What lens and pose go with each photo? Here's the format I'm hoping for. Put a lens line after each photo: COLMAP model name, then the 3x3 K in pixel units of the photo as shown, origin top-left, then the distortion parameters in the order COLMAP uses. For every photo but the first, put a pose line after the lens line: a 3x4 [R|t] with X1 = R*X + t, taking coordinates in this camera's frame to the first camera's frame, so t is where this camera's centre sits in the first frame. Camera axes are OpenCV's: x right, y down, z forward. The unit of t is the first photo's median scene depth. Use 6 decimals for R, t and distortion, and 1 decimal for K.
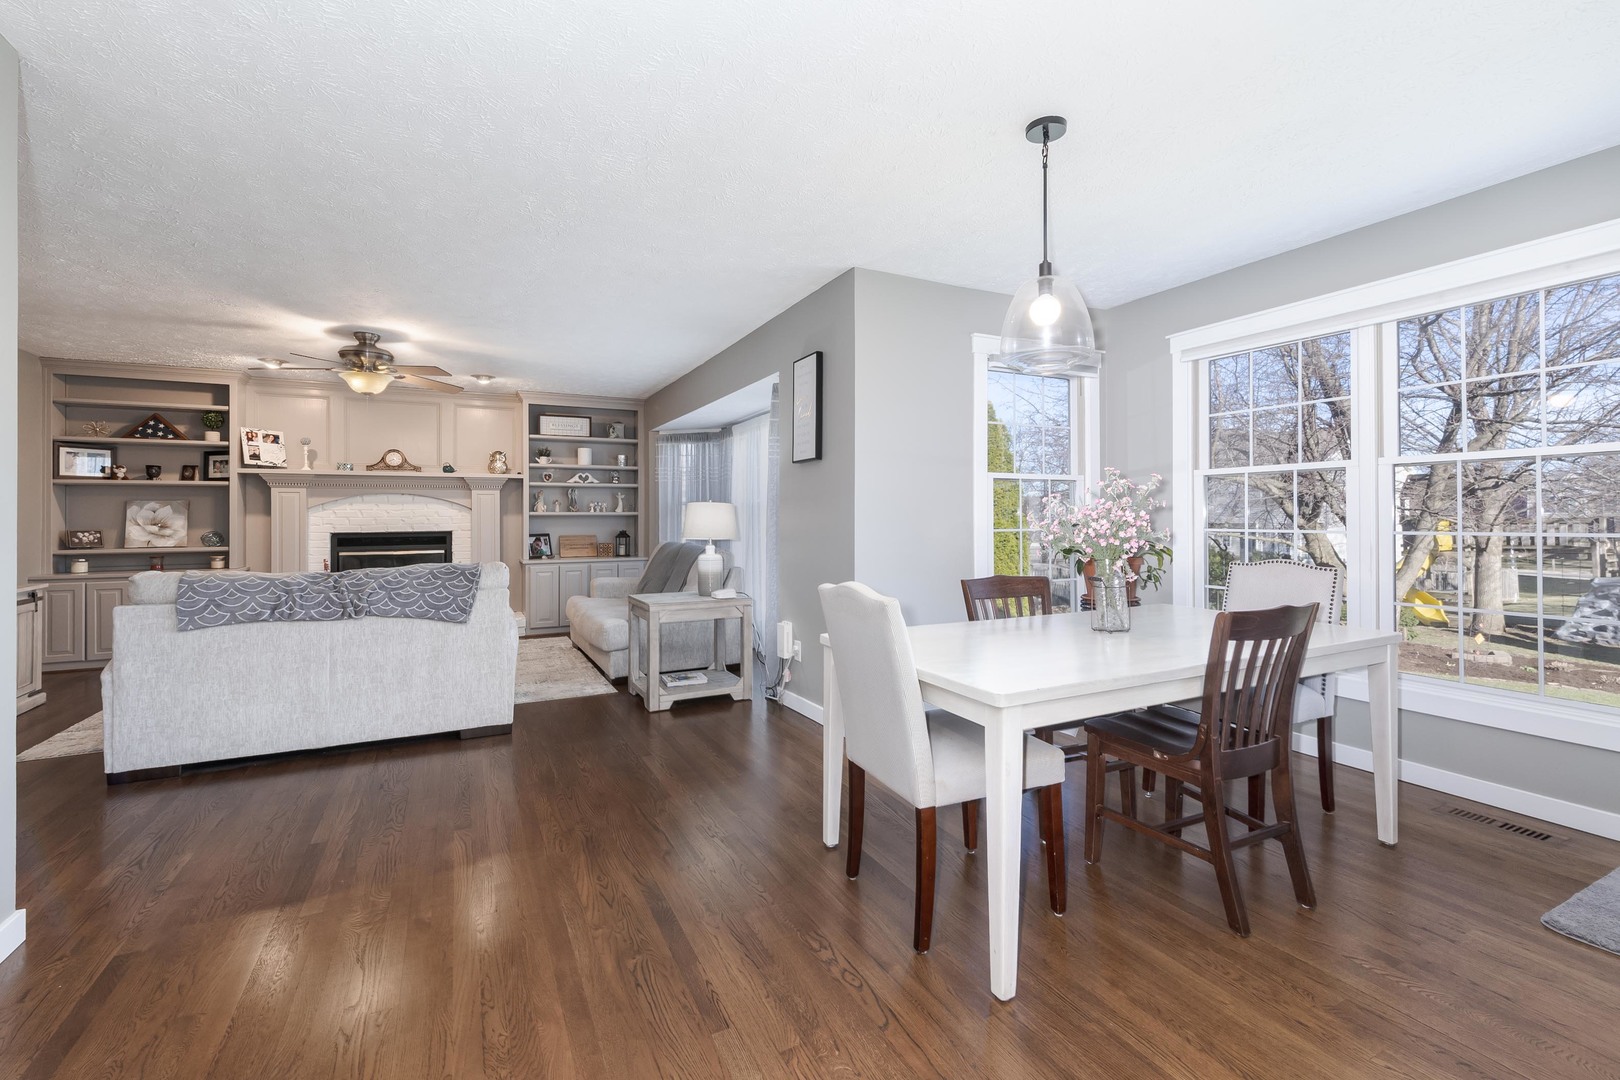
lens RADIAL K [[669.7, 0, 786.9], [0, 669.7, 523.2], [0, 0, 1]] dist [-0.002976, -0.000531]
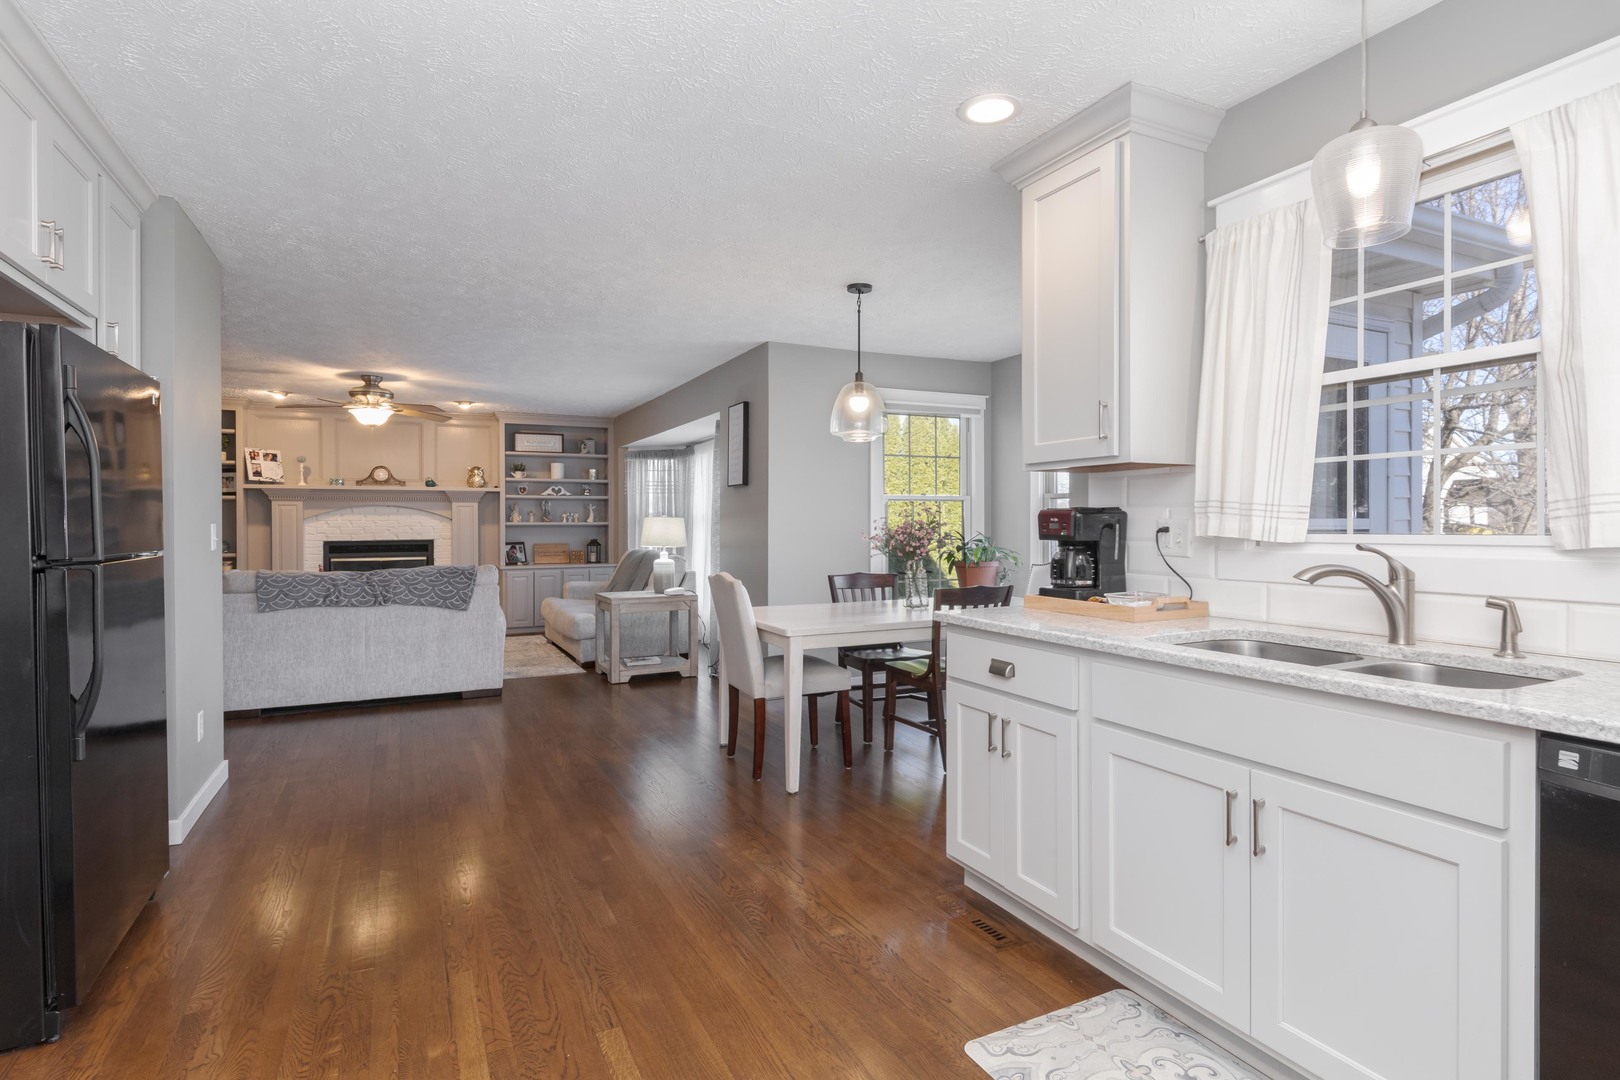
lens RADIAL K [[866.4, 0, 901.5], [0, 866.4, 535.7], [0, 0, 1]] dist [-0.001472, -0.021828]
pose [[0.996201, 0.000943, 0.087084, 0.161234], [-0.001776, 0.999953, 0.009482, -0.010908], [-0.087071, -0.009601, 0.996156, -0.548642]]
